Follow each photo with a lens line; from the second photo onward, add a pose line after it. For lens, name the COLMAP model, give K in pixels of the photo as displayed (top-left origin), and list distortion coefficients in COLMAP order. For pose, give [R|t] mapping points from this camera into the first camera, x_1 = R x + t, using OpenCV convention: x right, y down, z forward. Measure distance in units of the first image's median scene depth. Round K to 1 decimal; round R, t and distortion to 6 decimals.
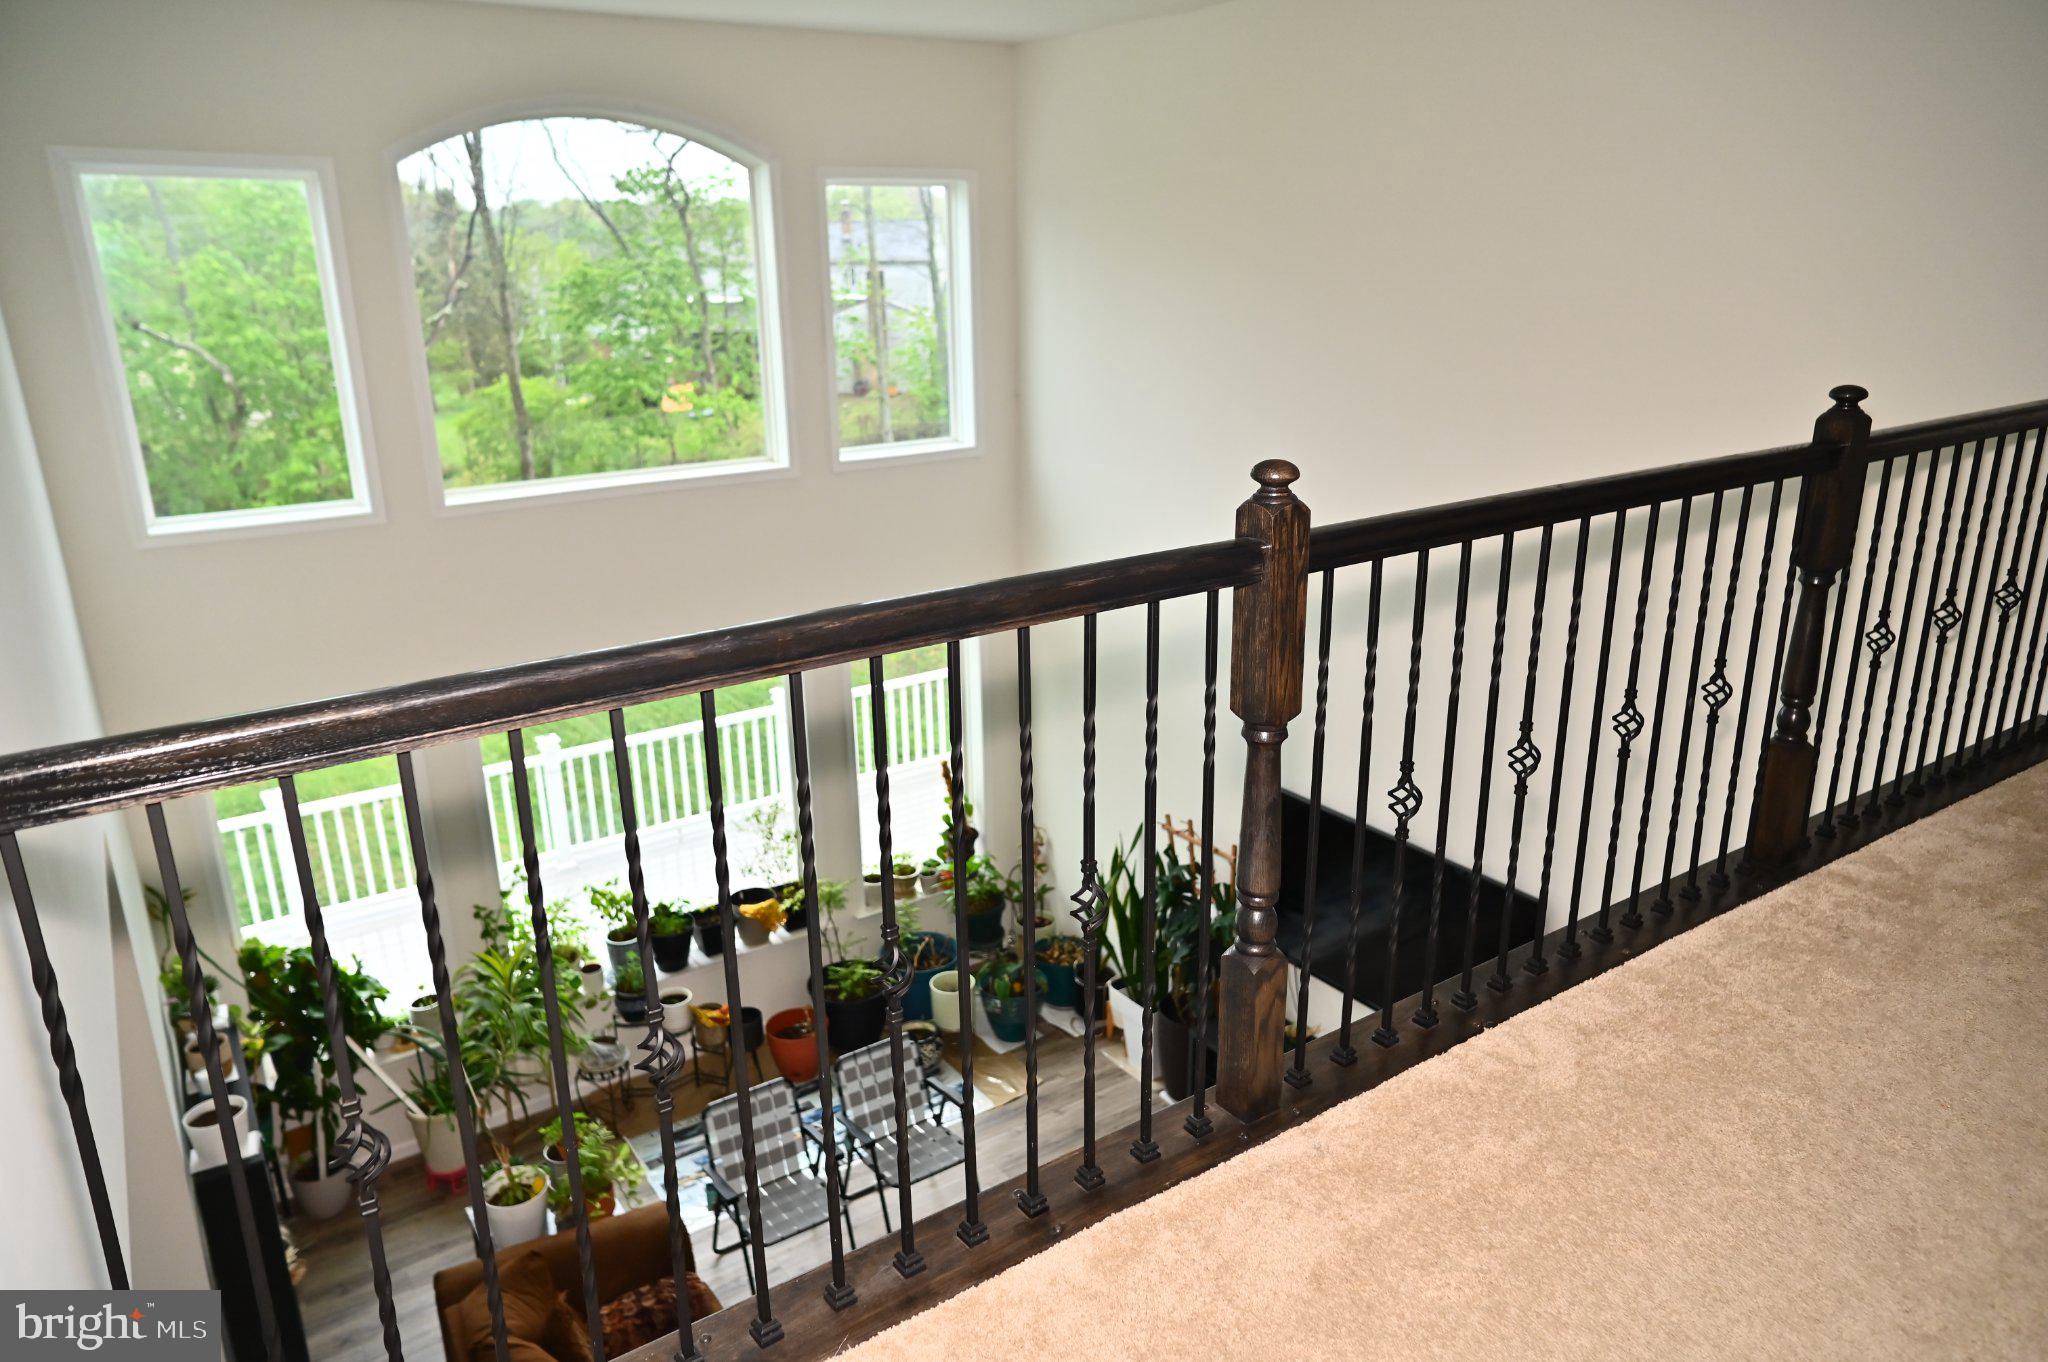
lens RADIAL K [[1362.6, 0, 1015.0], [0, 1362.6, 680.9], [0, 0, 1]] dist [-0.040033, 0.071761]
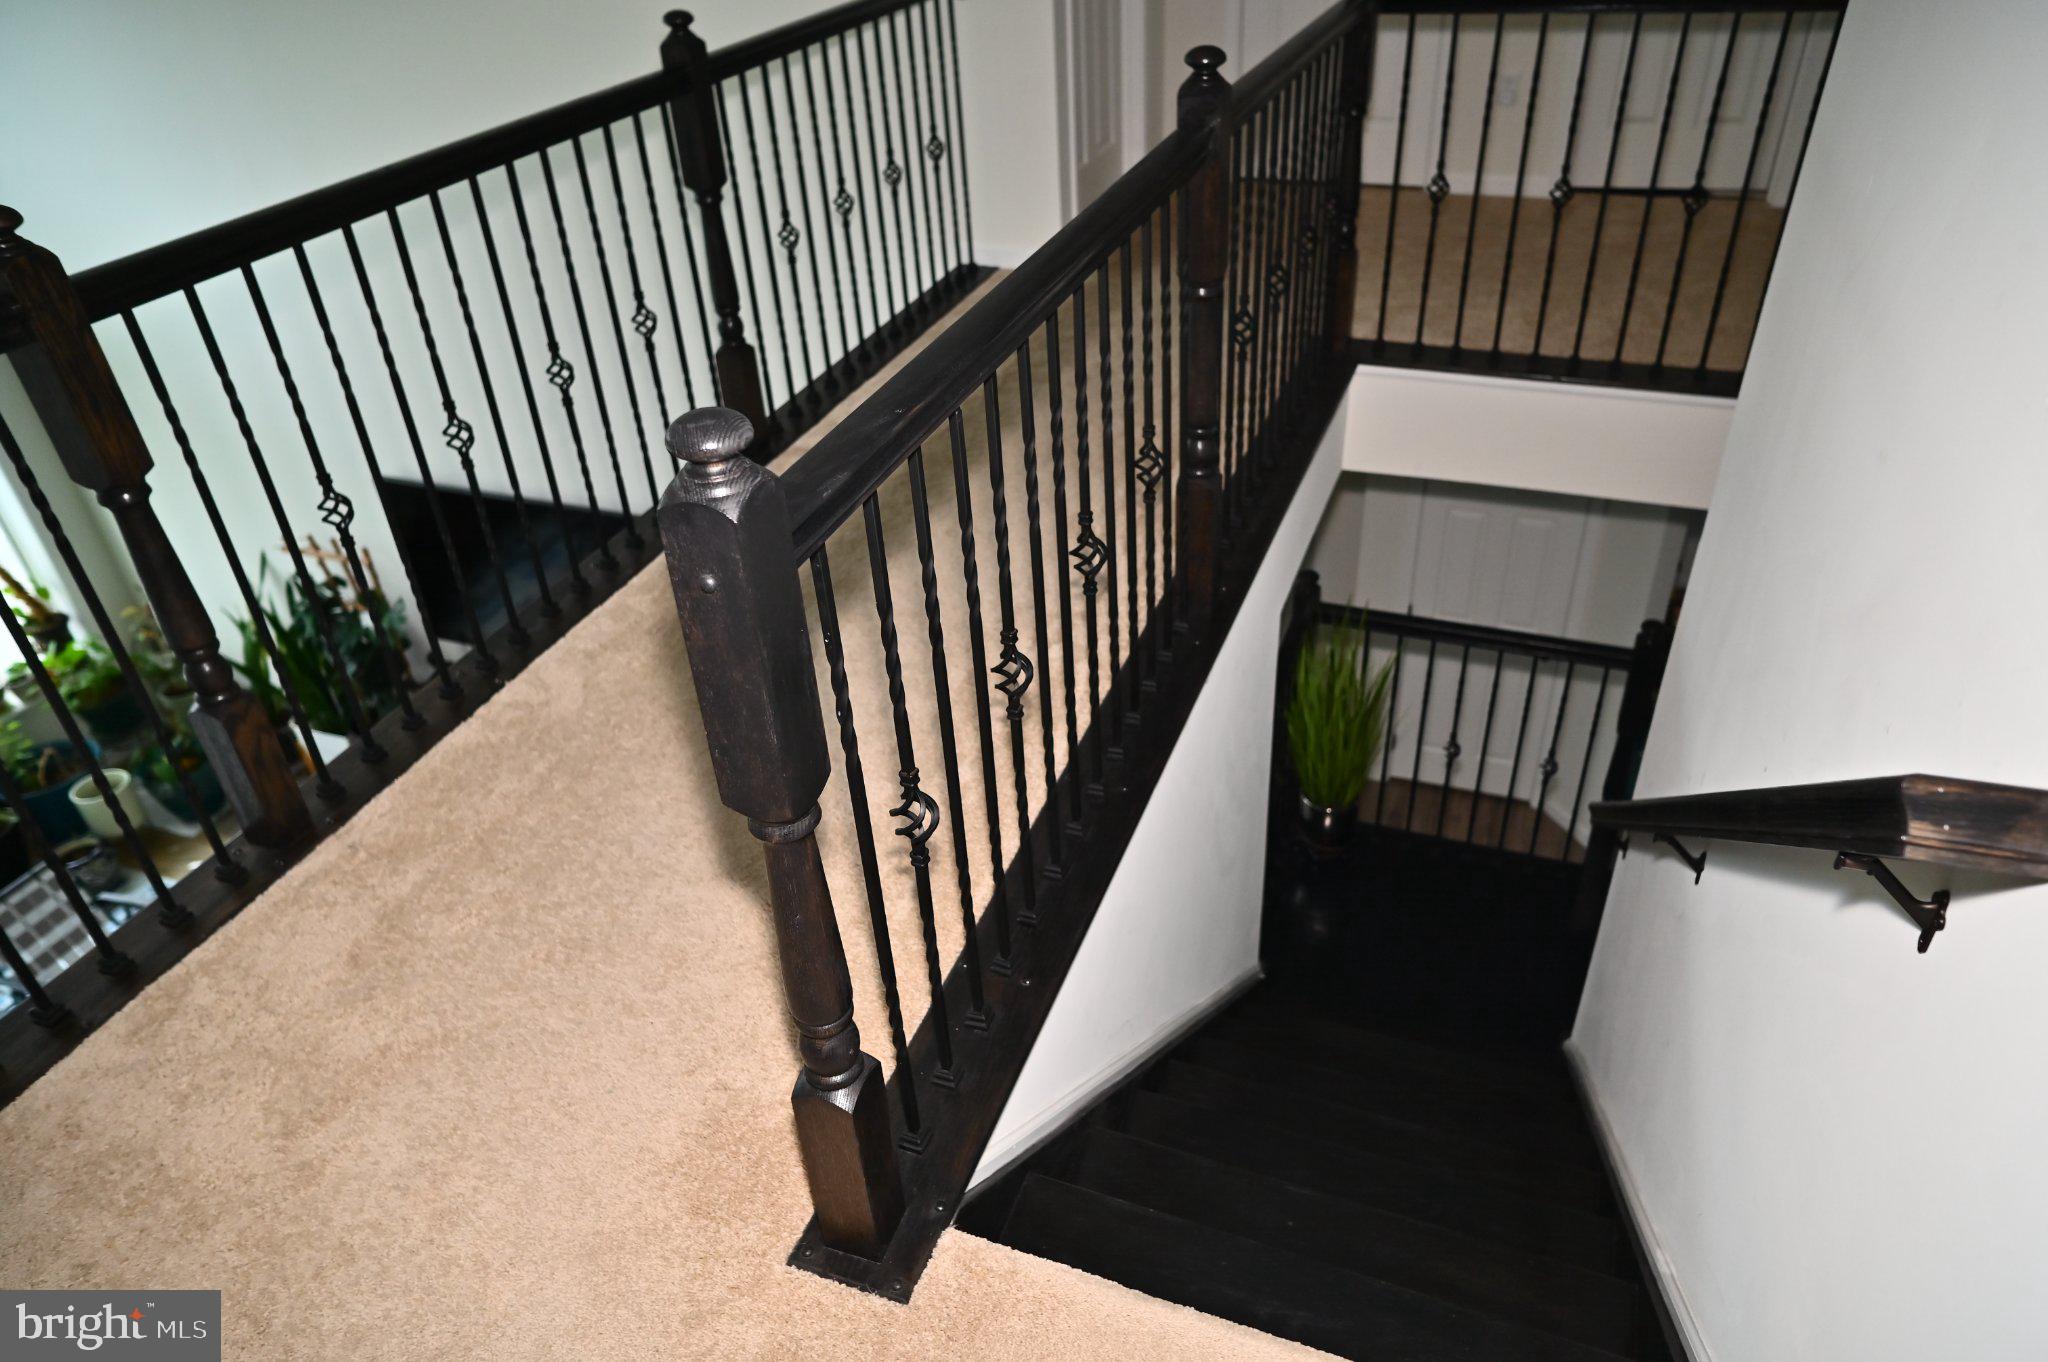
lens RADIAL K [[1362.6, 0, 1015.0], [0, 1362.6, 680.9], [0, 0, 1]] dist [-0.040033, 0.071761]
pose [[0.813068, -0.340270, 0.472373, 0.173580], [0.201149, 0.925630, 0.320544, -0.018072], [-0.546314, -0.165607, 0.821045, -0.149031]]
